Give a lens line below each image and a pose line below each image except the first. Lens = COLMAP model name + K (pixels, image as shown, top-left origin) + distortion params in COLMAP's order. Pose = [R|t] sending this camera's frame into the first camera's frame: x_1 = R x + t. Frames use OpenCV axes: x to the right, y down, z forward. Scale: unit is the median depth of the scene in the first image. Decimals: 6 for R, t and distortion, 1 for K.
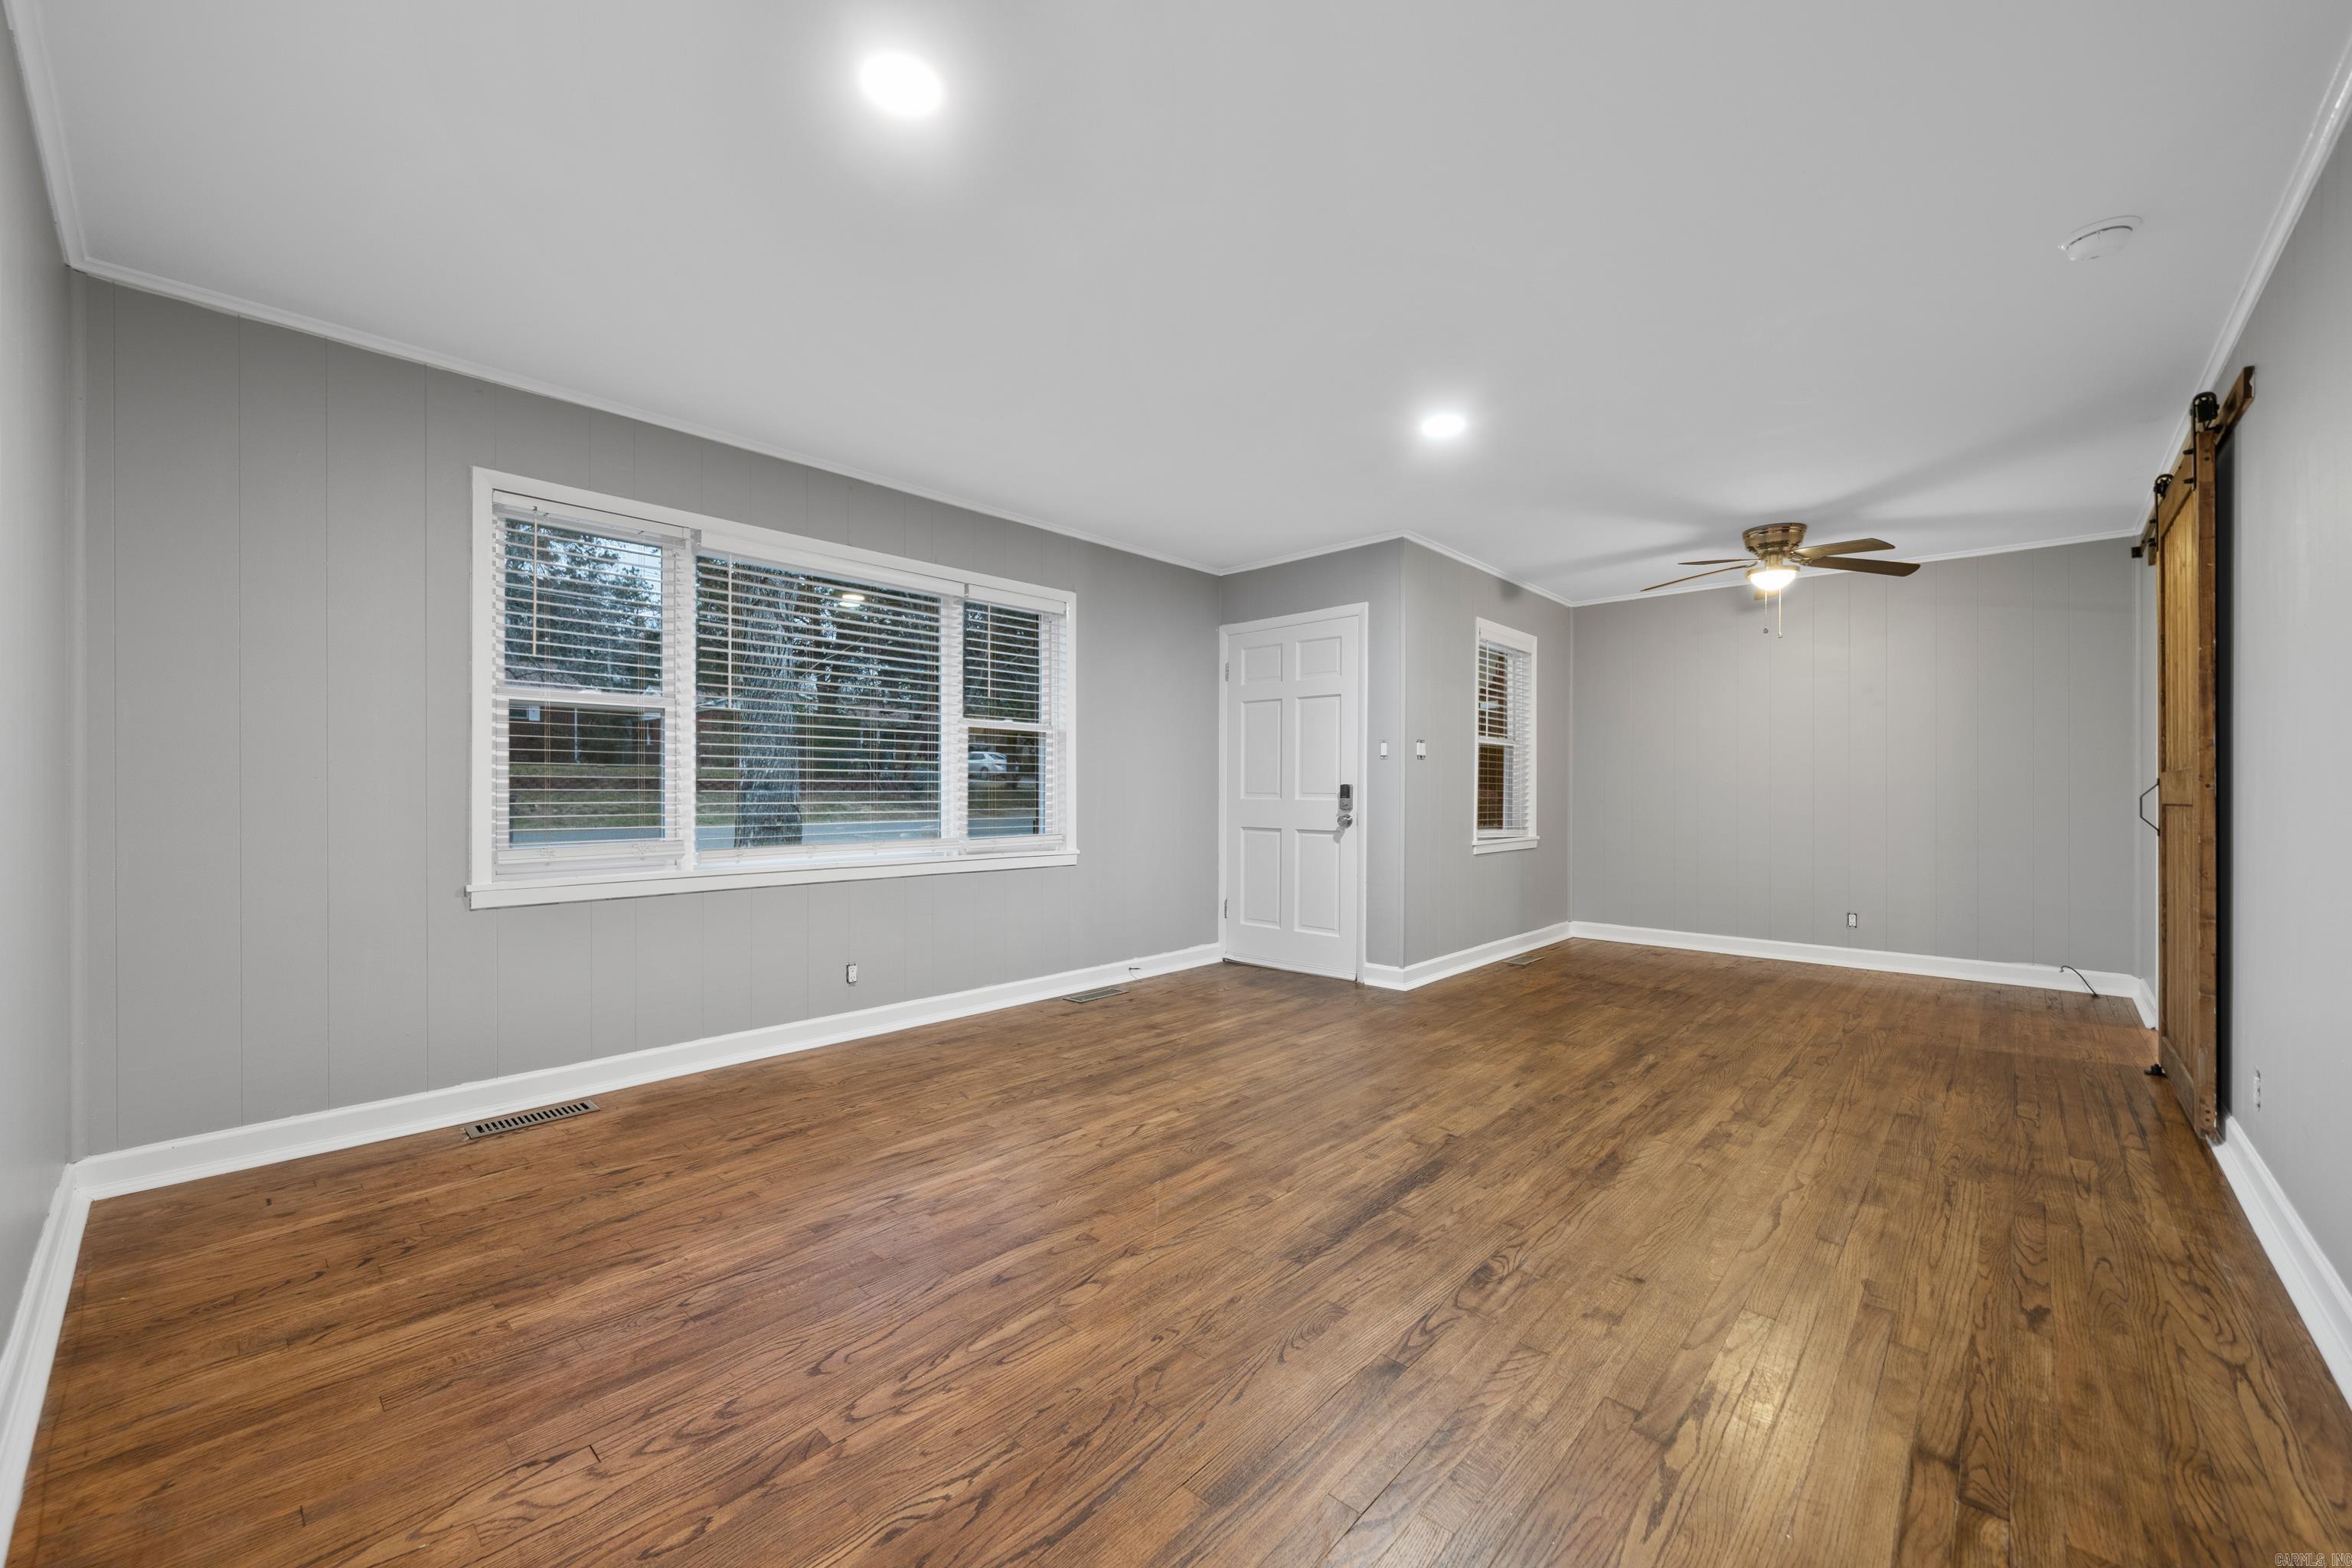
lens RADIAL K [[918.3, 0, 1131.1], [0, 918.3, 794.5], [0, 0, 1]] dist [-0.000310, -0.000101]
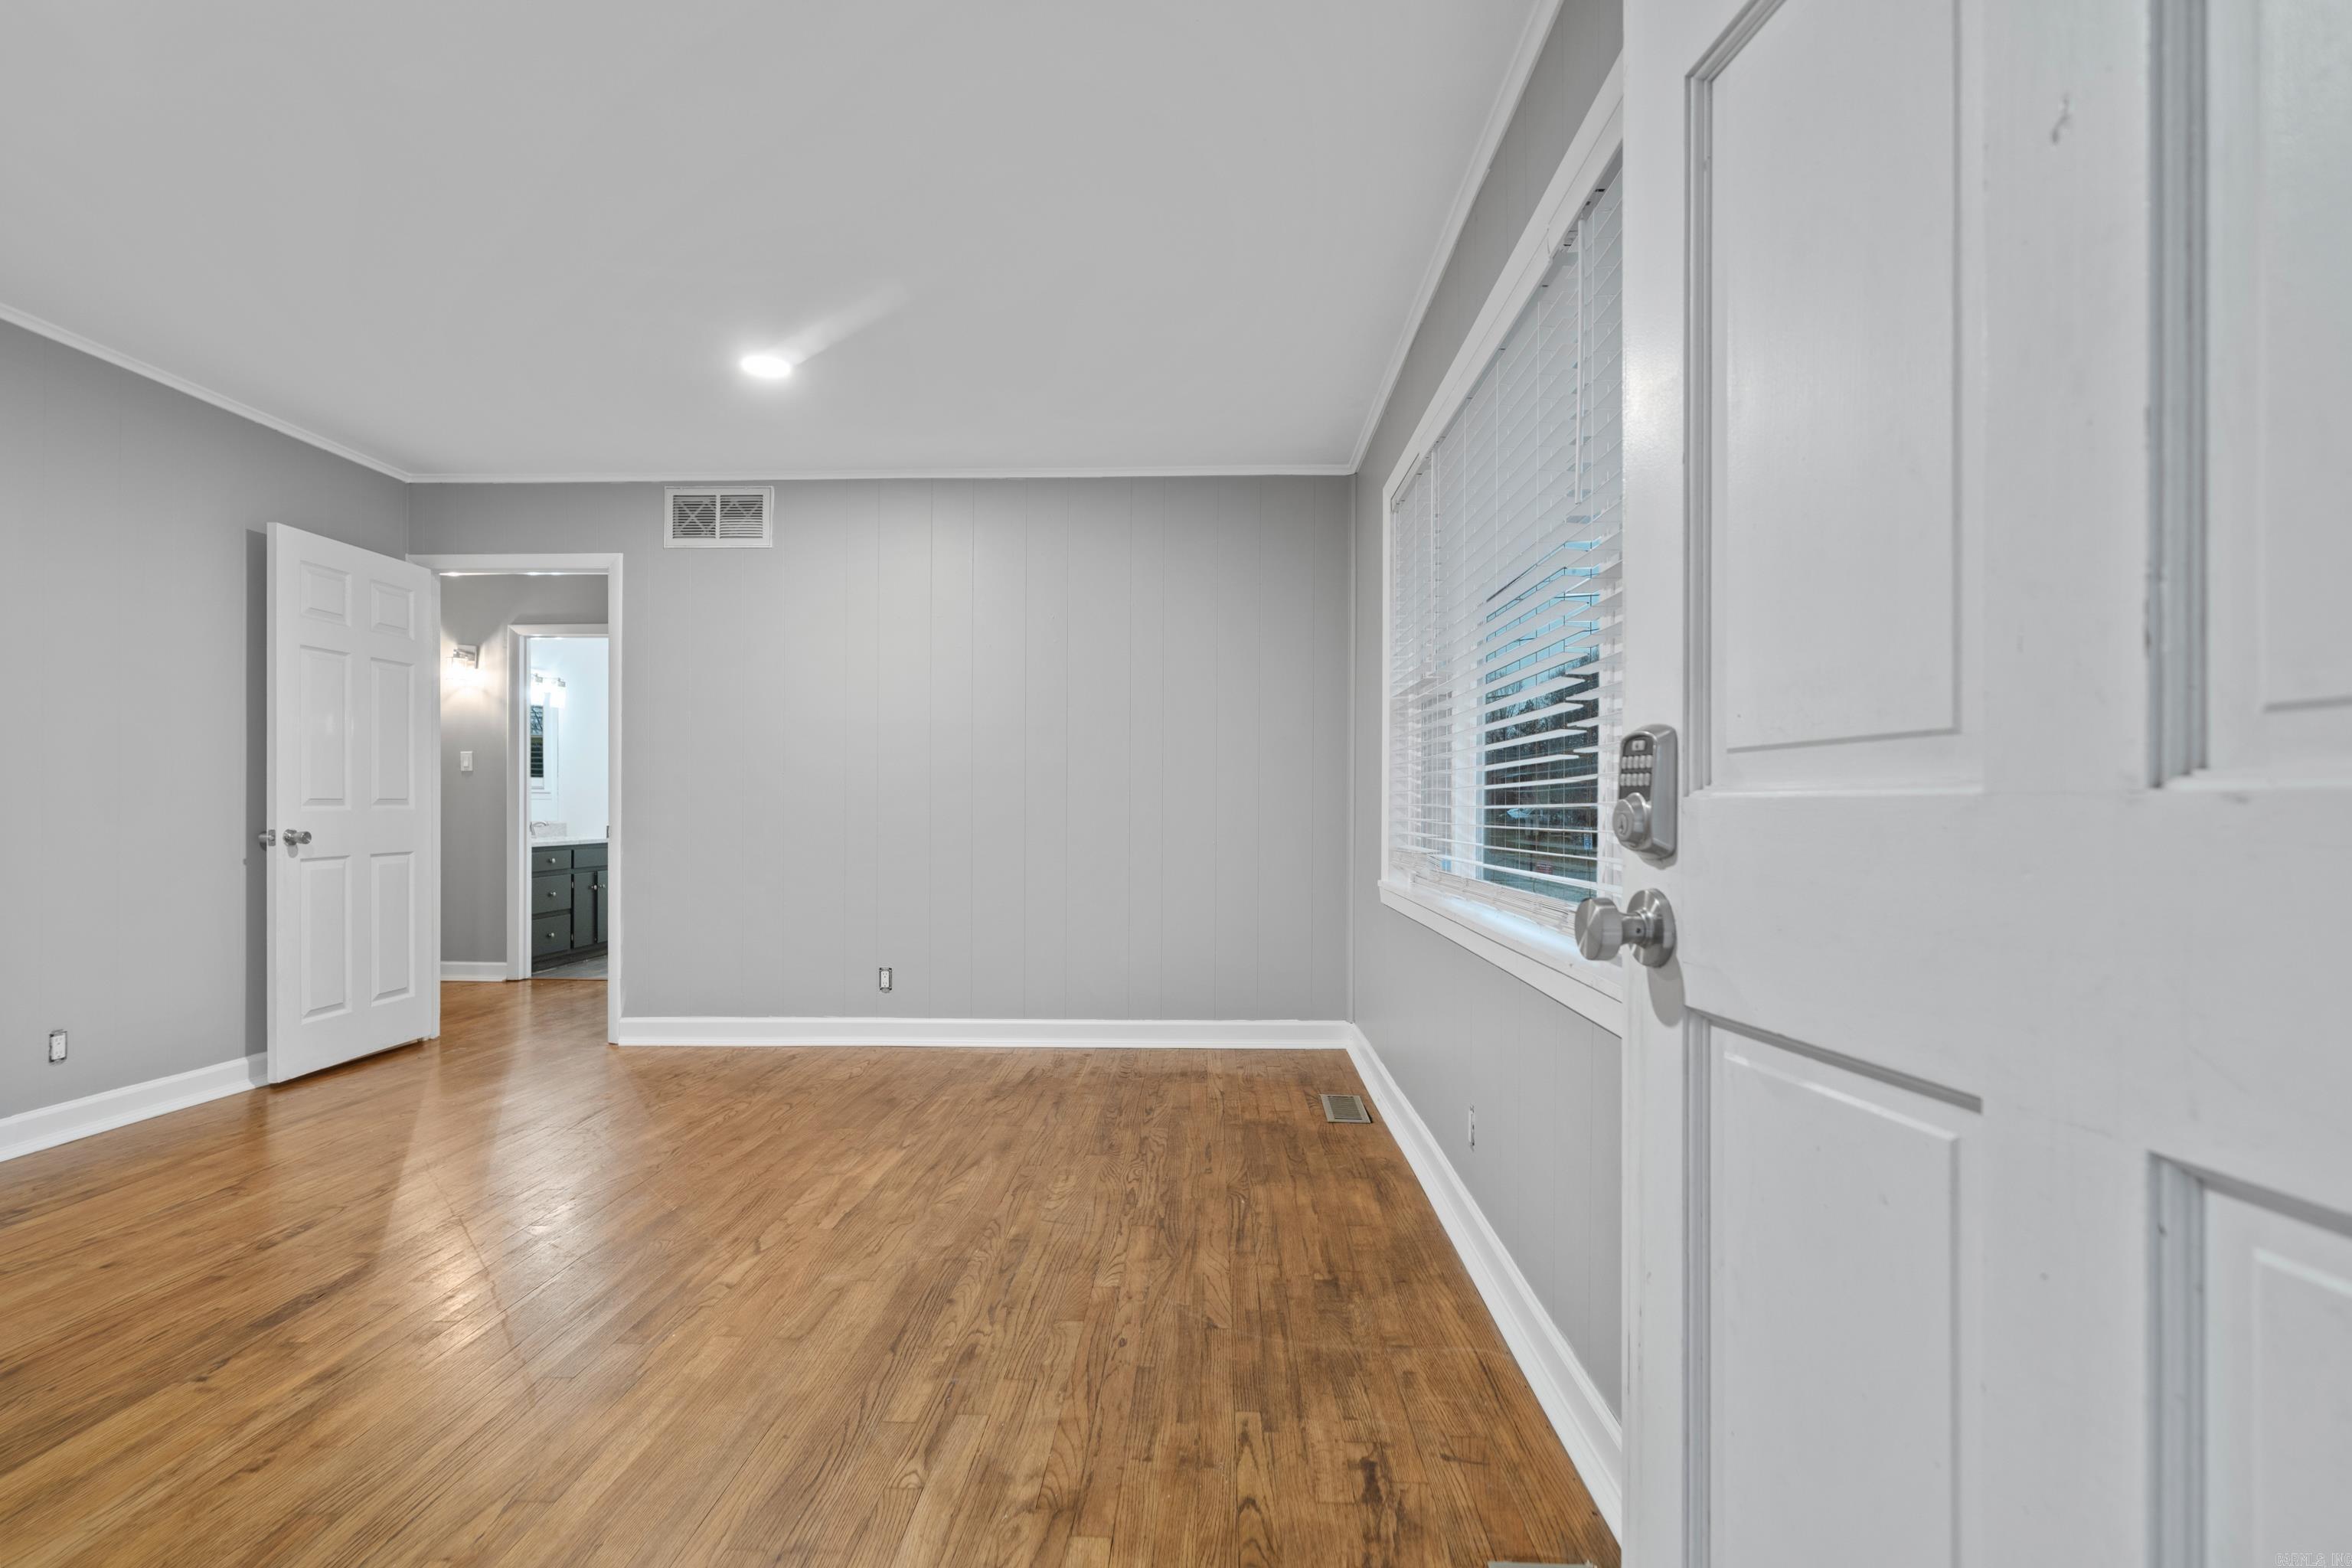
lens RADIAL K [[1109.7, 0, 1176.0], [0, 1109.7, 784.0], [0, 0, 1]] dist [-0.019431, 0.000490]
pose [[-0.726210, -0.022961, -0.687089, 0.310180], [-0.011136, 0.999704, -0.021638, 0.011594], [0.687382, -0.008062, -0.726251, 1.545081]]
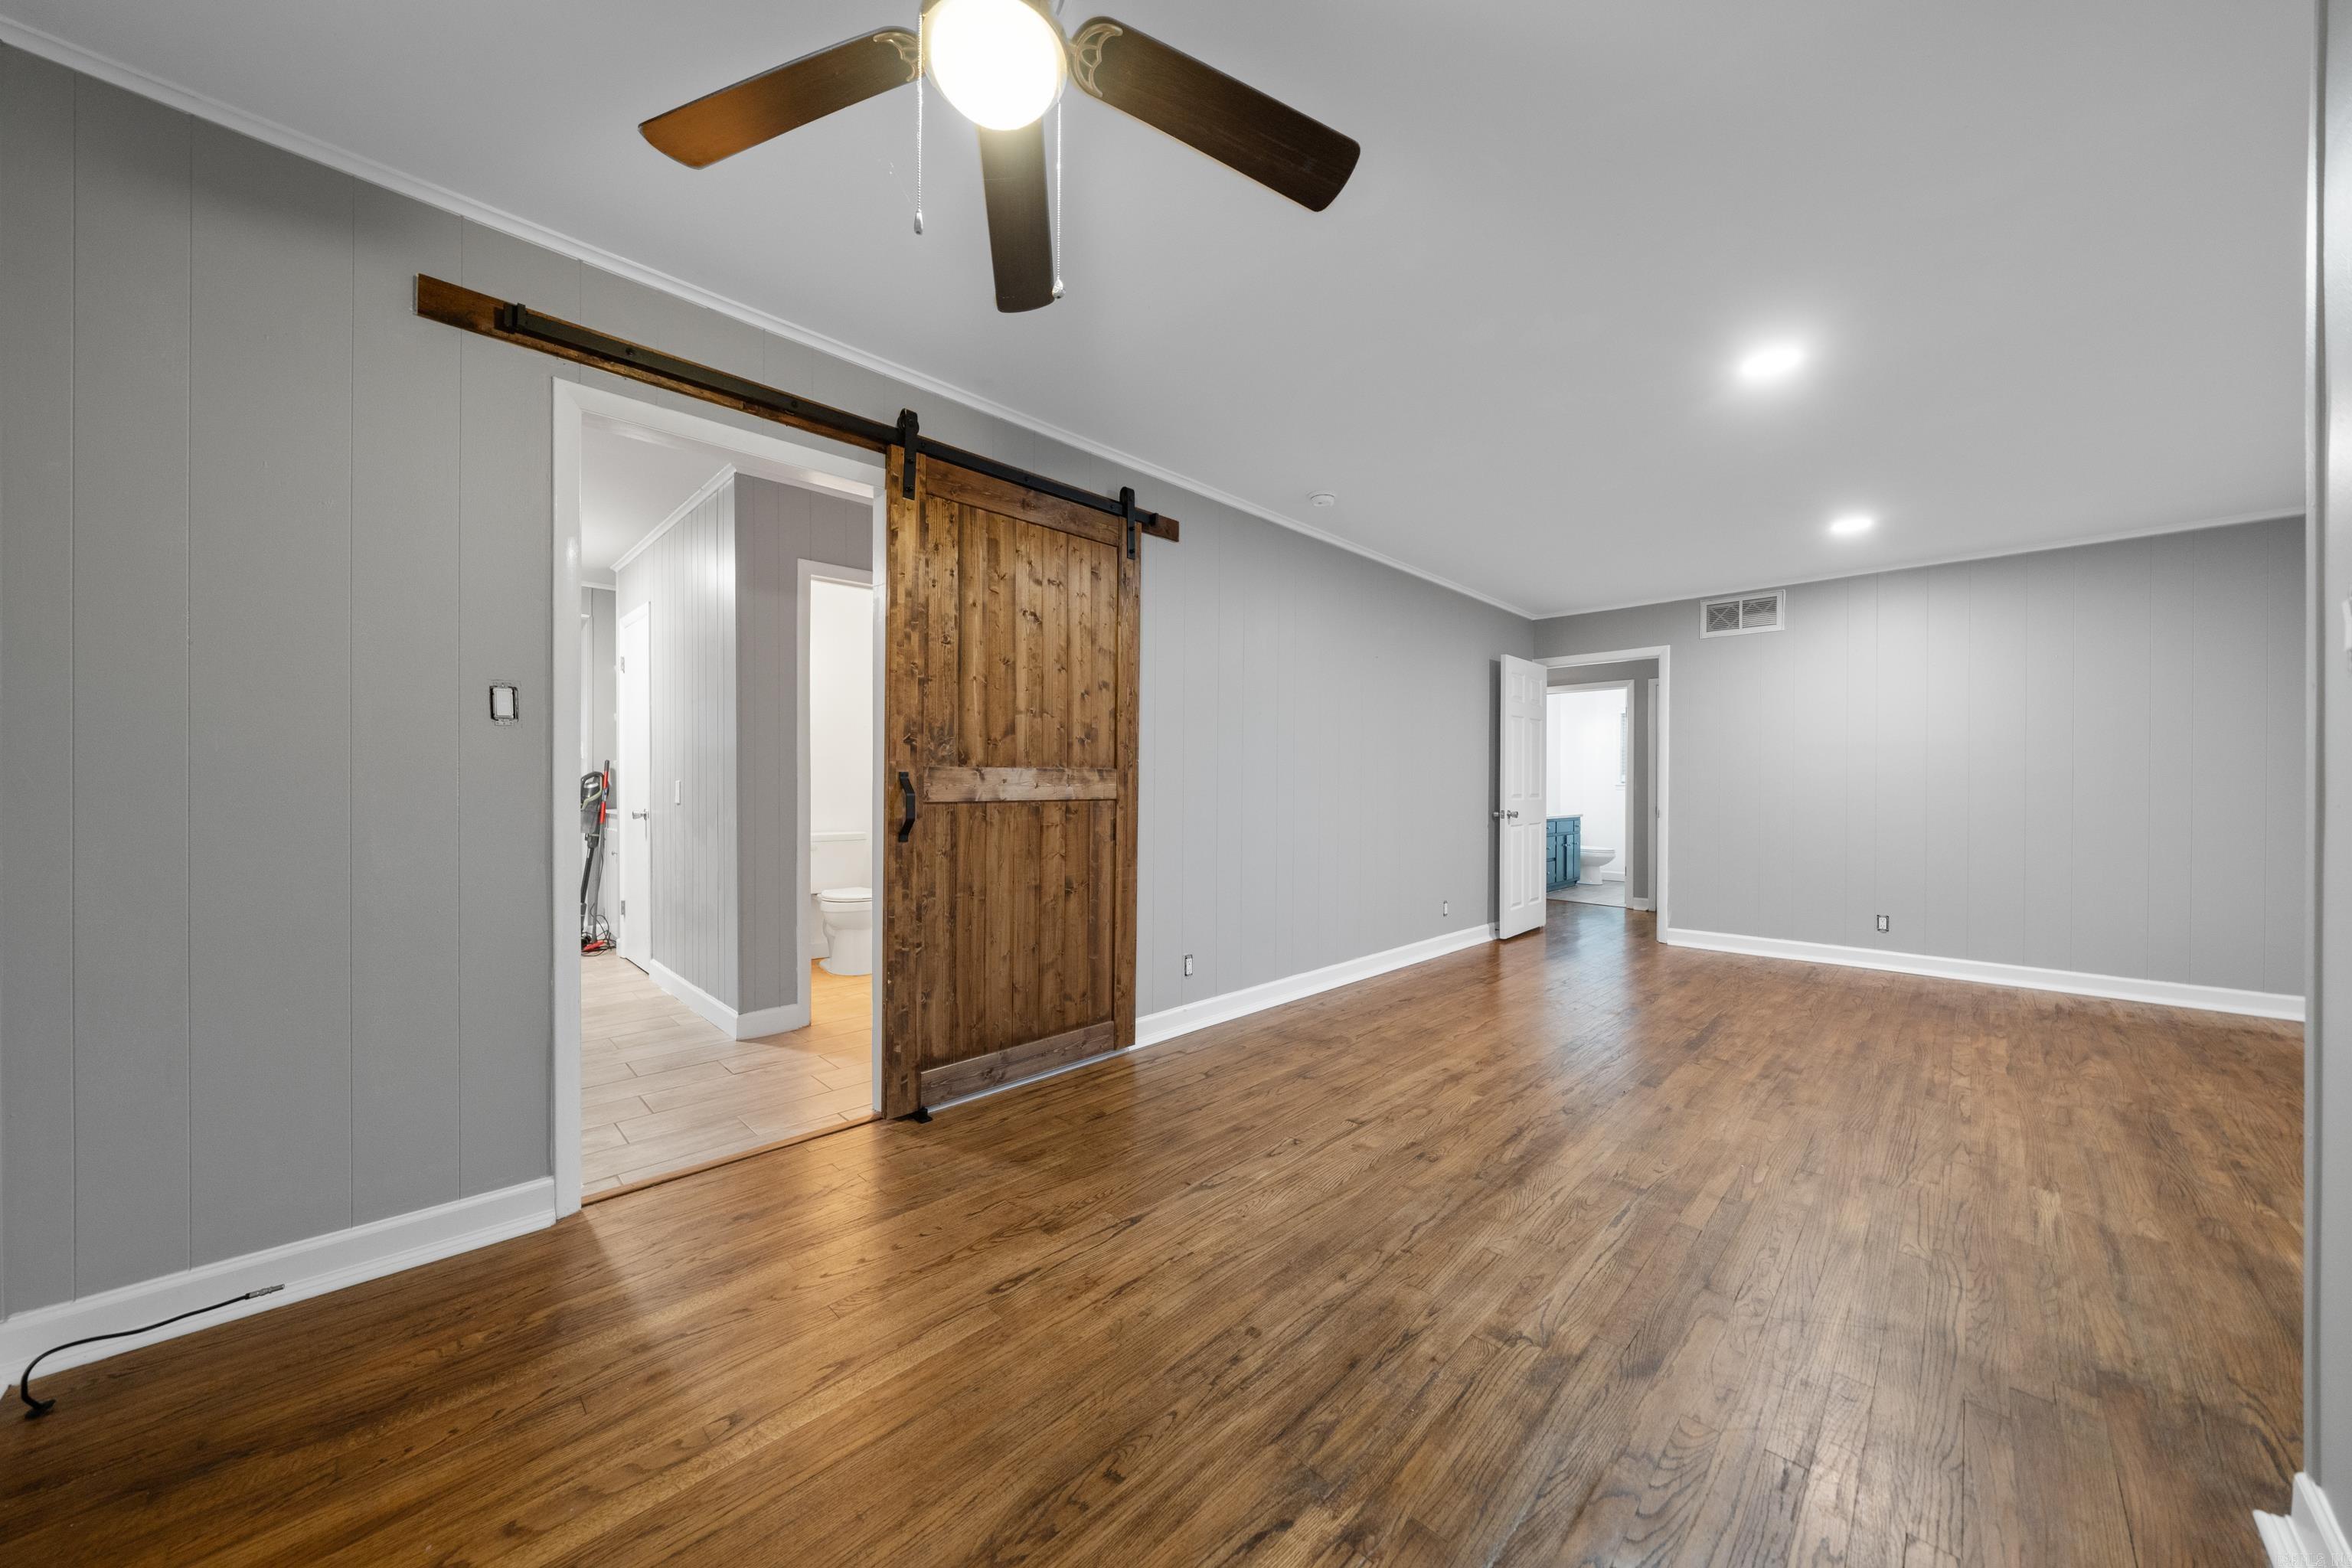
lens RADIAL K [[801.6, 0, 1176.0], [0, 801.6, 784.0], [0, 0, 1]] dist [0.000953, -0.000017]
pose [[-0.999920, -0.011673, 0.004927, 0.872063], [-0.011644, 0.999915, 0.005812, -0.012025], [-0.004994, 0.005754, -0.999971, 1.720604]]
